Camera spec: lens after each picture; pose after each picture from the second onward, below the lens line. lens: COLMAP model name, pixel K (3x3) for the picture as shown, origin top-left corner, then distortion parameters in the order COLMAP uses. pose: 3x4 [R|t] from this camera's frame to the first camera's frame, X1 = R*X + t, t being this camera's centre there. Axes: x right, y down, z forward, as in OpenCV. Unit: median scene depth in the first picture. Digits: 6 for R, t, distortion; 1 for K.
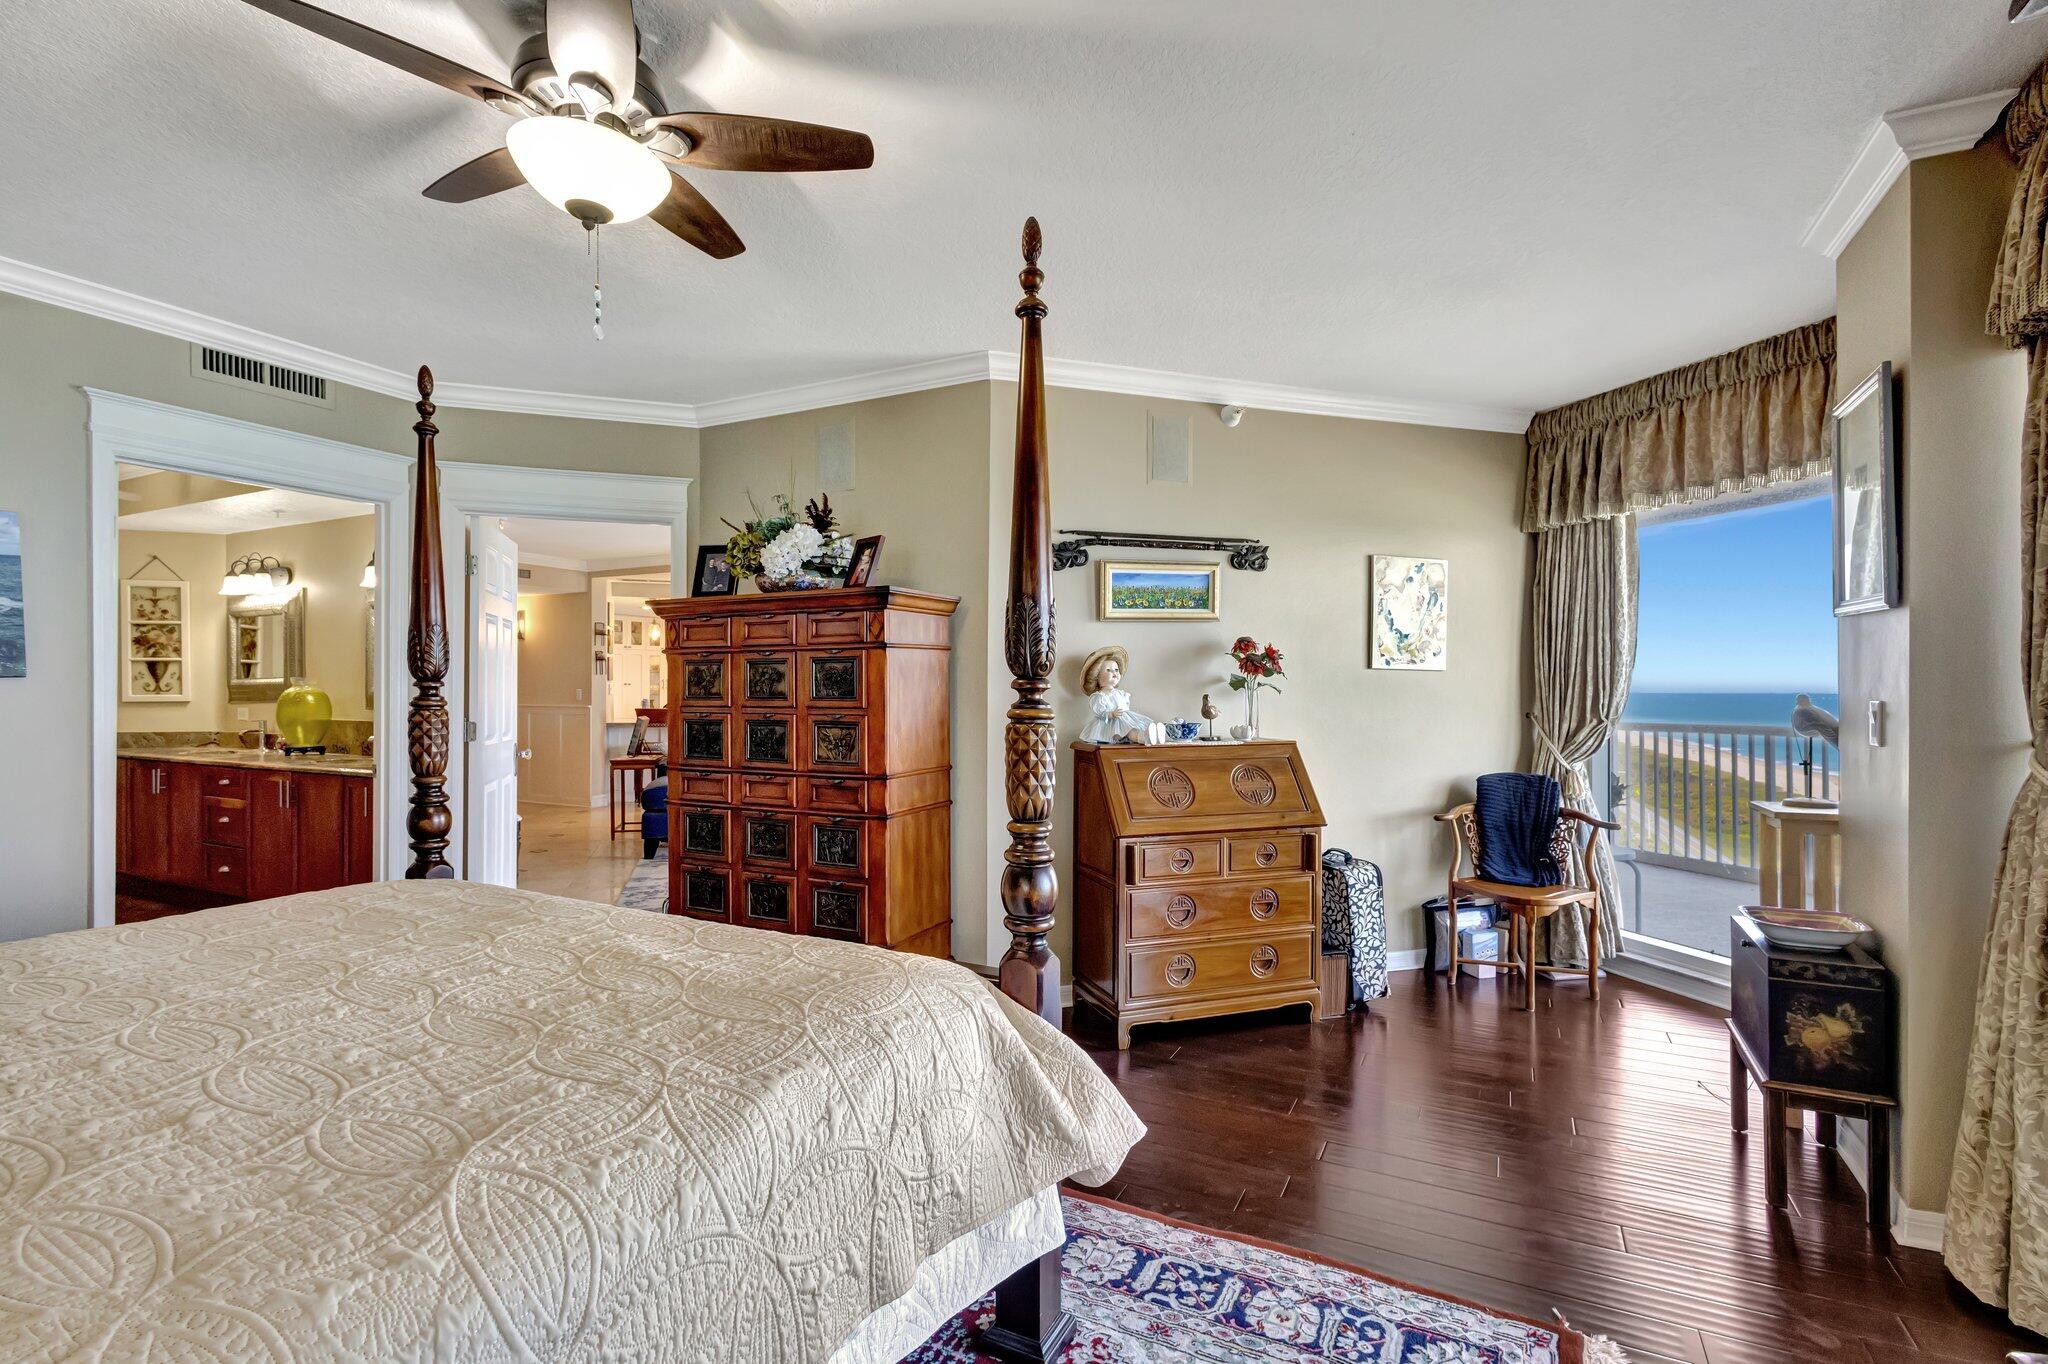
lens RADIAL K [[958.1, 0, 1039.4], [0, 958.1, 689.0], [0, 0, 1]] dist [0.005763, 0.000685]
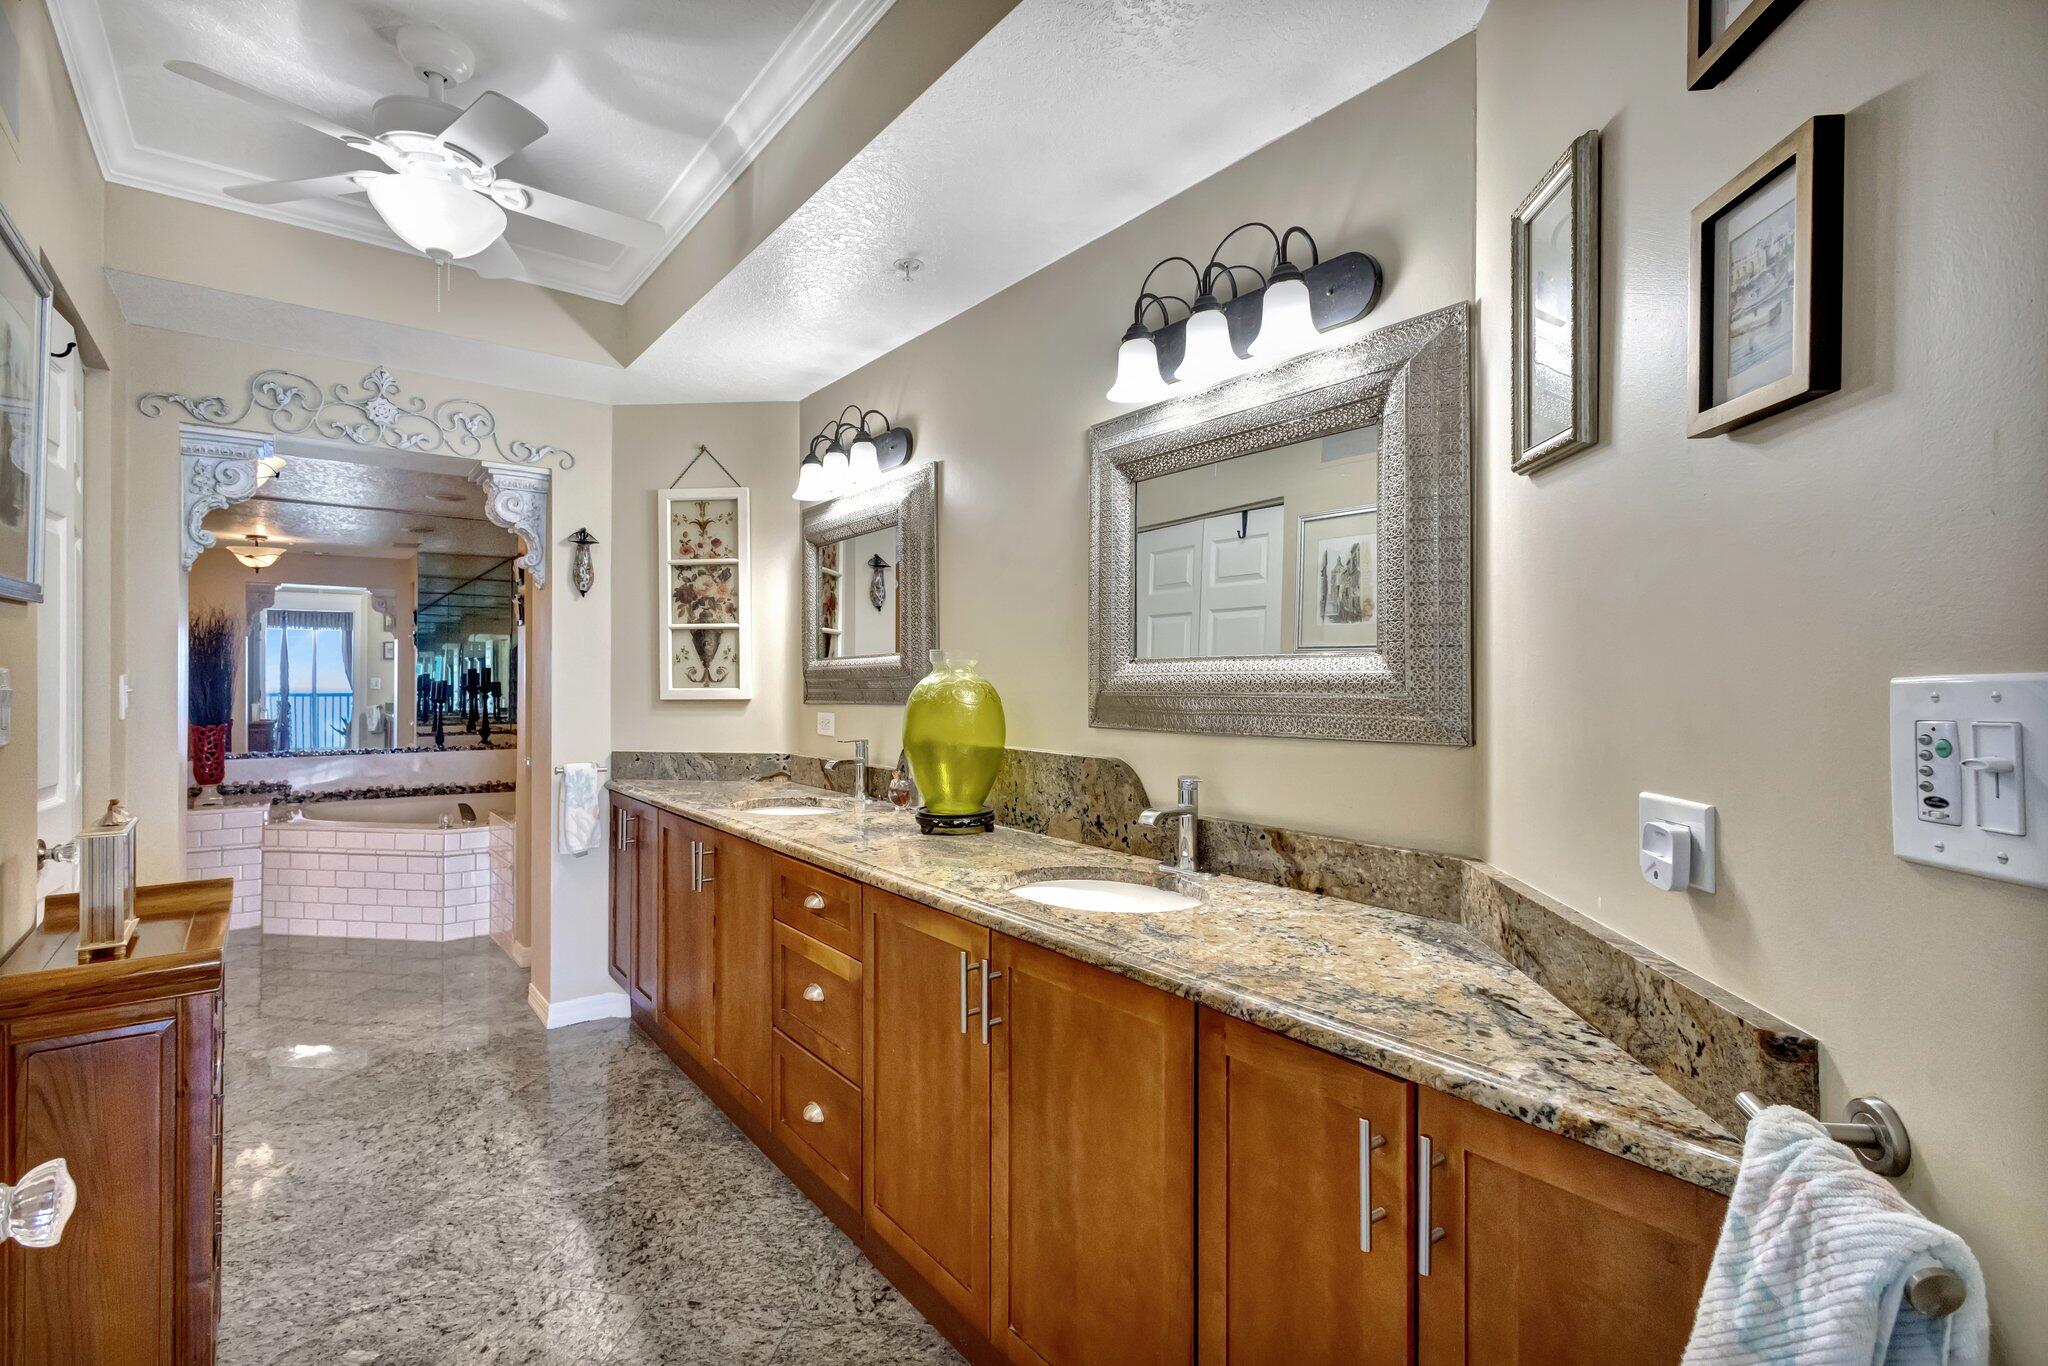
lens RADIAL K [[958.1, 0, 1017.1], [0, 958.1, 678.0], [0, 0, 1]] dist [0.005763, 0.000685]
pose [[0.900219, -0.000466, -0.435438, -0.511966], [0.000113, 1.000000, -0.000837, 0.000710], [0.435438, 0.000705, 0.900218, 0.579824]]
